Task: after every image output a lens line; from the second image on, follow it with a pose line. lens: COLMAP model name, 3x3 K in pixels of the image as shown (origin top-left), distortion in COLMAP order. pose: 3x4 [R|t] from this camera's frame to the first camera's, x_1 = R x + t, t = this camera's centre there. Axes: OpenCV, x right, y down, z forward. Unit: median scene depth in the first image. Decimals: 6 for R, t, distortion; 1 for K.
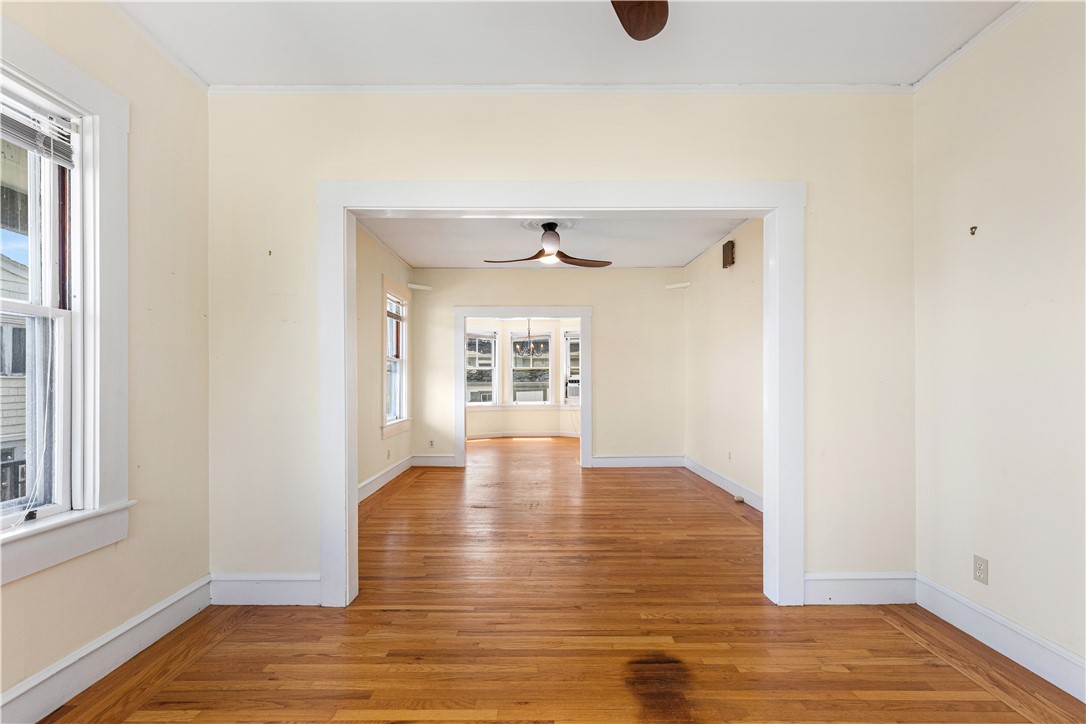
lens RADIAL K [[497.2, 0, 540.3], [0, 497.2, 381.6], [0, 0, 1]] dist [0.005736, 0.000791]
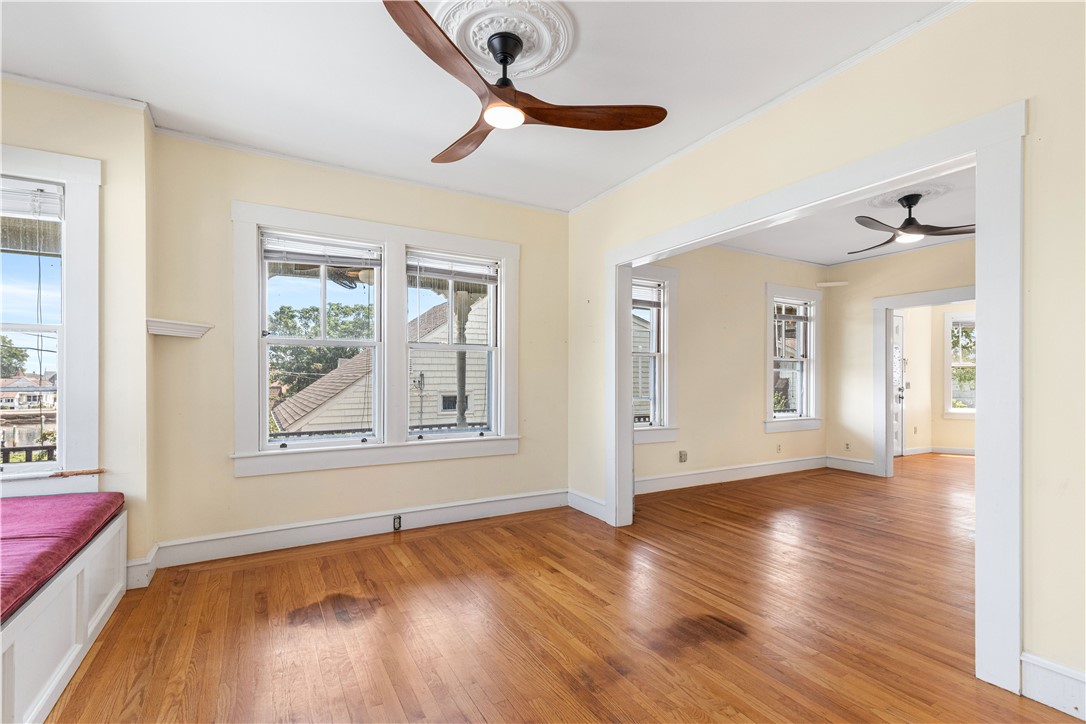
lens RADIAL K [[497.2, 0, 536.4], [0, 497.2, 370.1], [0, 0, 1]] dist [0.005736, 0.000791]
pose [[0.488248, -0.012203, -0.872620, 0.815807], [-0.007645, 0.999804, -0.018259, 0.002656], [0.872672, 0.015586, 0.488059, 0.041036]]
